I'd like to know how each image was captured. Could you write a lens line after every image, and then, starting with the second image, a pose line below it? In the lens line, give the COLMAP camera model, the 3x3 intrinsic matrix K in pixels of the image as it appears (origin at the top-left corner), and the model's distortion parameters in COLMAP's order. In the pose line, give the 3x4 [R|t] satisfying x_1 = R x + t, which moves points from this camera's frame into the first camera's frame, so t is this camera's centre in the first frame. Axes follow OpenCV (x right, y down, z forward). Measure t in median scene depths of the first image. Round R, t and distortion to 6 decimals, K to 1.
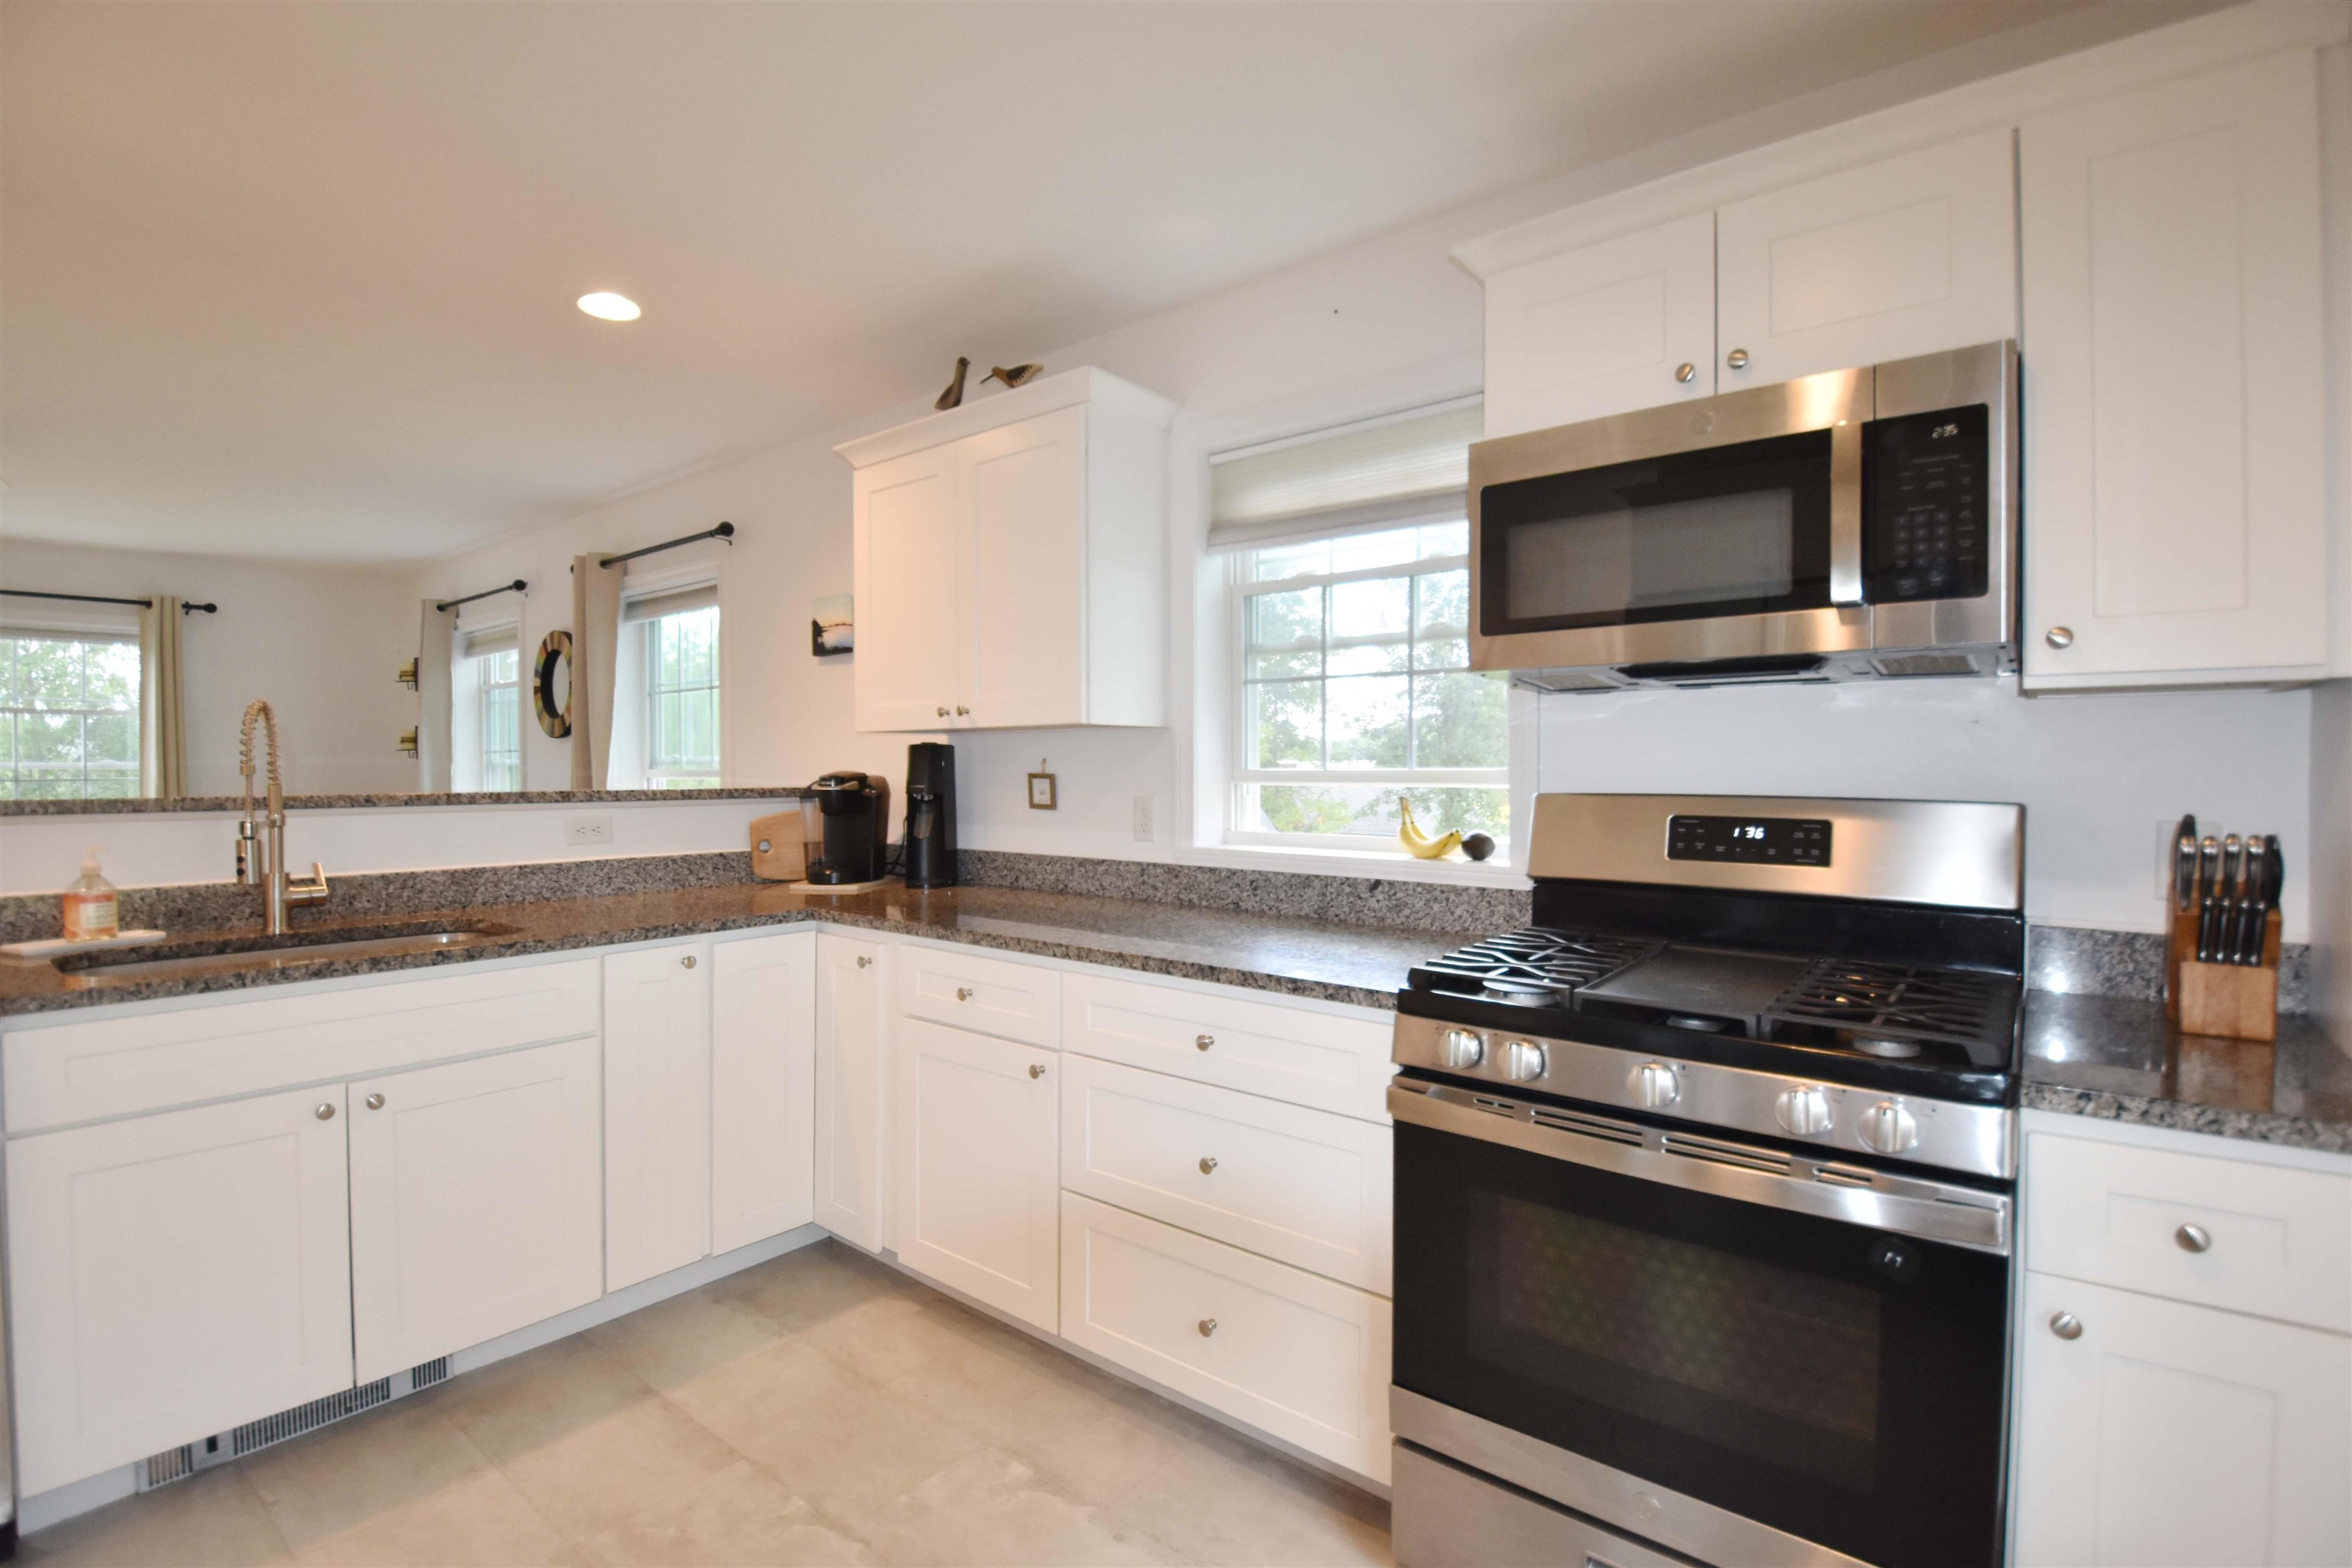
lens RADIAL K [[1072.8, 0, 1176.0], [0, 1072.8, 784.0], [0, 0, 1]] dist [0.001539, -0.020481]
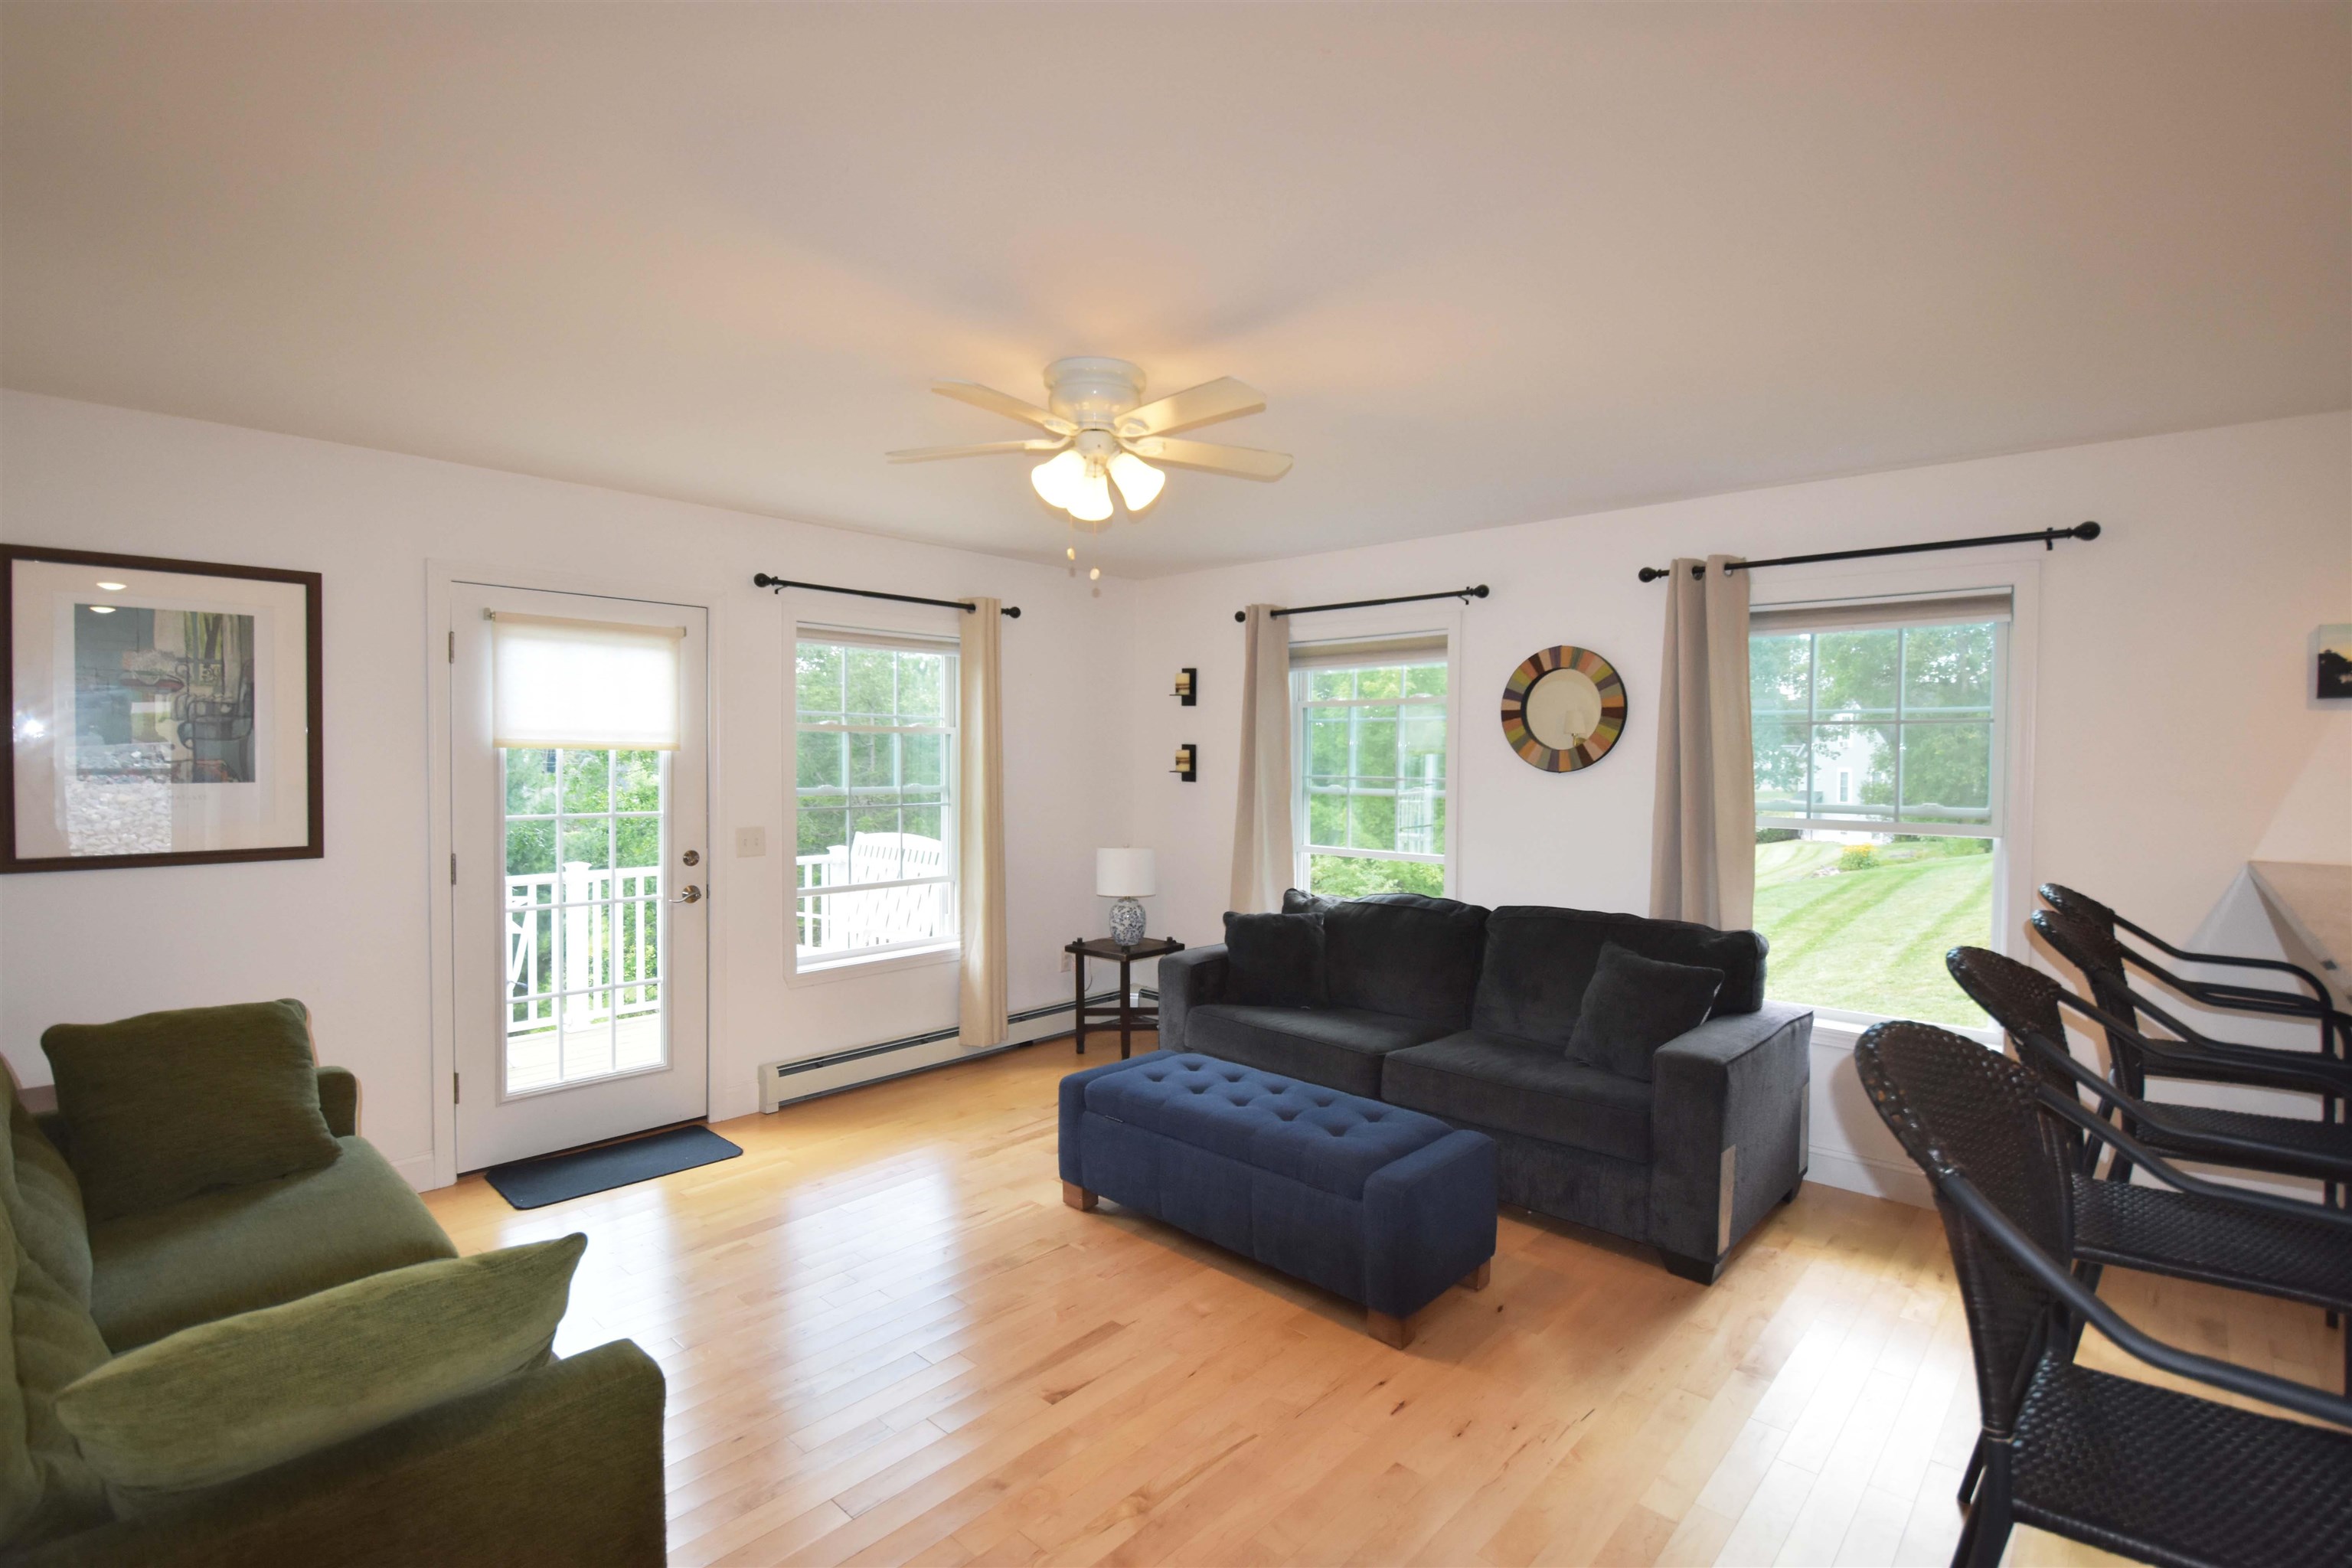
lens RADIAL K [[1088.0, 0, 1176.0], [0, 1088.0, 784.0], [0, 0, 1]] dist [-0.000715, -0.019148]
pose [[0.997368, 0.012961, -0.071337, -1.338075], [-0.012253, 0.999871, 0.010350, -0.066111], [0.071462, -0.009449, 0.997399, 0.207376]]
